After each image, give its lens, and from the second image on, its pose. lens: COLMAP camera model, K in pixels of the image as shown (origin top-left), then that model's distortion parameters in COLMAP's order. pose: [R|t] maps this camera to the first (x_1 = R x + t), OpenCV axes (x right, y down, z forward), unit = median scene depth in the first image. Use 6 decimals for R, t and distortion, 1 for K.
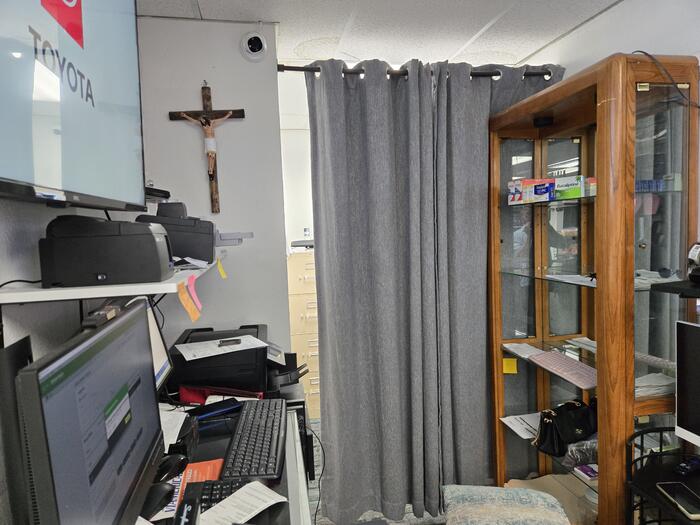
lens RADIAL K [[469.2, 0, 351.1], [0, 469.2, 260.3], [0, 0, 1]] dist [0.072294, -0.061042]
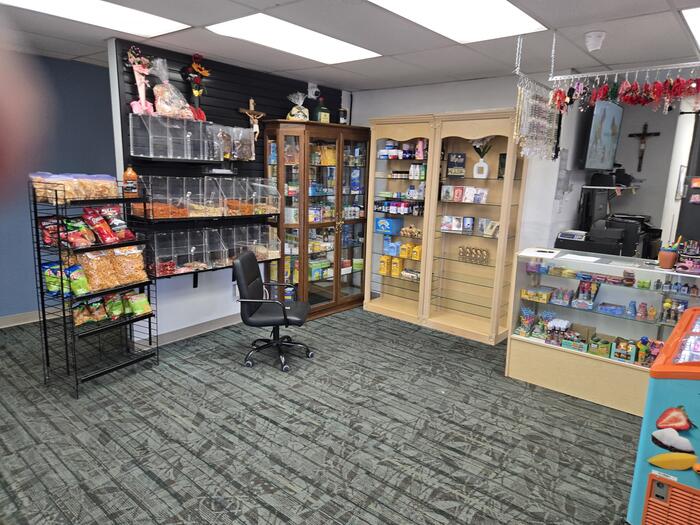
lens RADIAL K [[469.2, 0, 353.8], [0, 469.2, 261.8], [0, 0, 1]] dist [0.072294, -0.061042]
pose [[0.621271, 0.193951, -0.759213, 0.870543], [-0.107468, 0.980819, 0.162621, 0.133026], [0.776191, -0.019440, 0.630198, -1.988365]]
